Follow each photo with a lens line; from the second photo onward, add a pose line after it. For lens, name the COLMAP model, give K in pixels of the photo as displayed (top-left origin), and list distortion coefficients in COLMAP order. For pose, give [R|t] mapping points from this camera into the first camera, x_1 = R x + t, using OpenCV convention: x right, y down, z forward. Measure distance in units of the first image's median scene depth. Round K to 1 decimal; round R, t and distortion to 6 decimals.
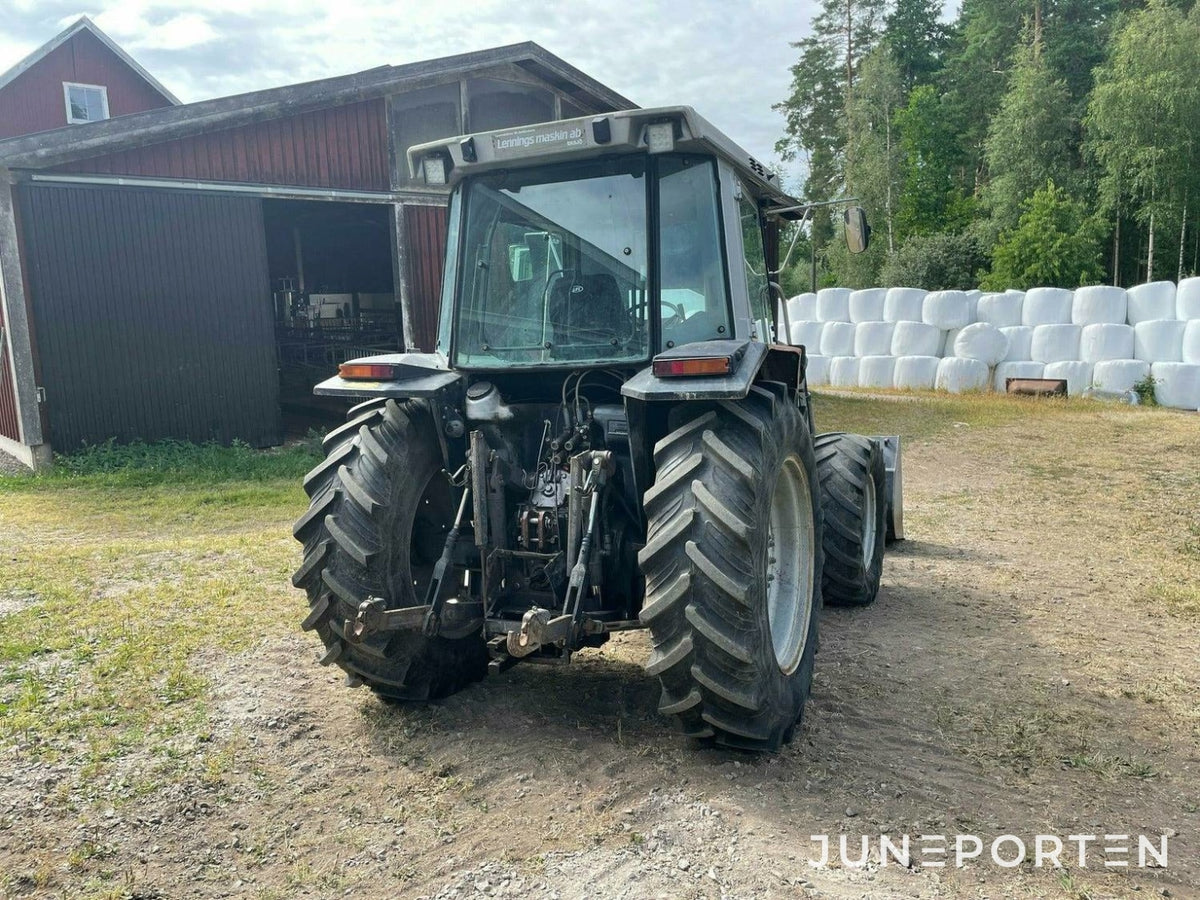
lens RADIAL K [[914.0, 0, 599.8], [0, 914.0, 430.6], [0, 0, 1]] dist [0.080216, -0.103675]
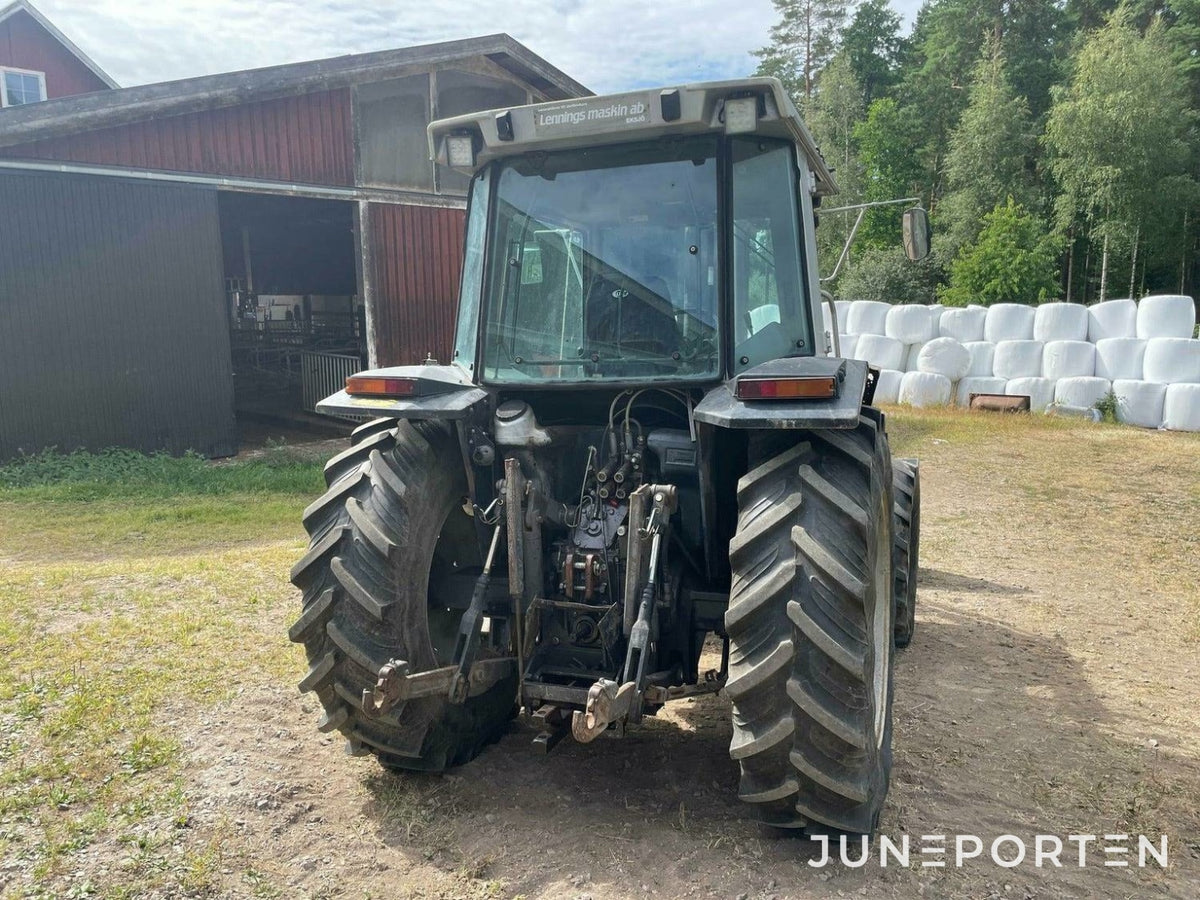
lens RADIAL K [[914.0, 0, 592.5], [0, 914.0, 448.0], [0, 0, 1]] dist [0.080216, -0.103675]
pose [[0.998678, 0.011970, 0.049988, -0.072998], [-0.012488, 0.999871, 0.010062, -0.013608], [-0.049861, -0.010672, 0.998699, 0.106875]]
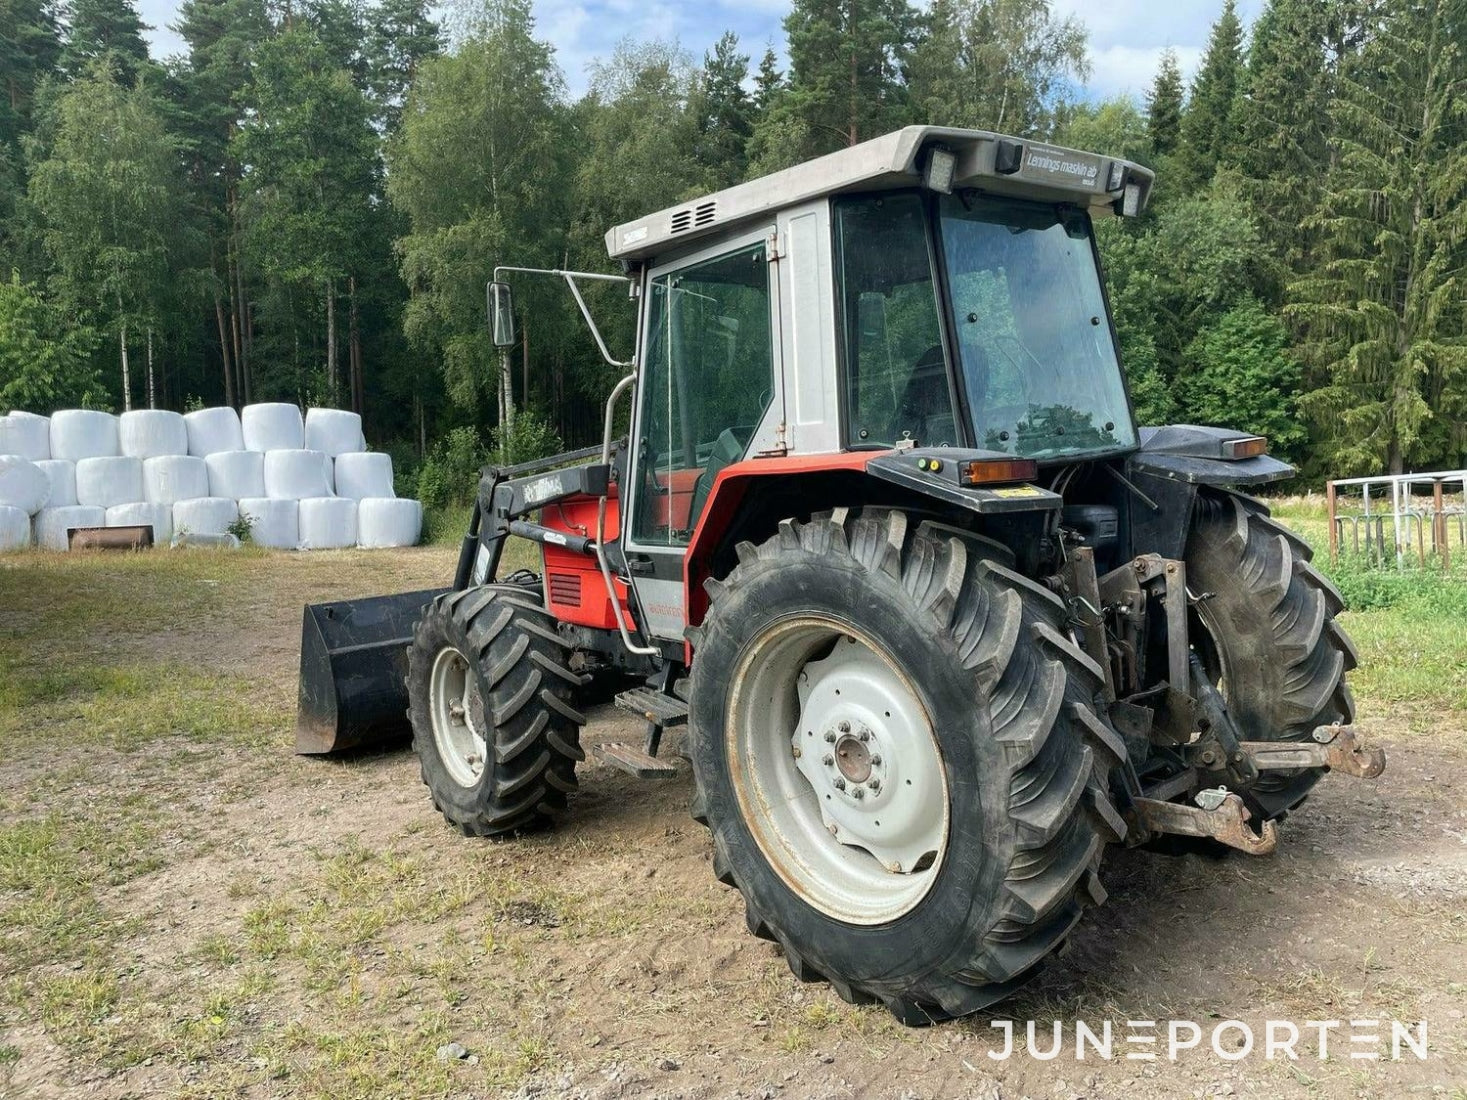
lens RADIAL K [[1117.3, 0, 746.6], [0, 1117.3, 515.6], [0, 0, 1]] dist [0.080216, -0.103675]
pose [[0.458586, -0.055484, 0.886916, -0.515530], [0.114625, 0.993405, 0.002879, -0.035503], [-0.881226, 0.100342, 0.461922, 0.445447]]
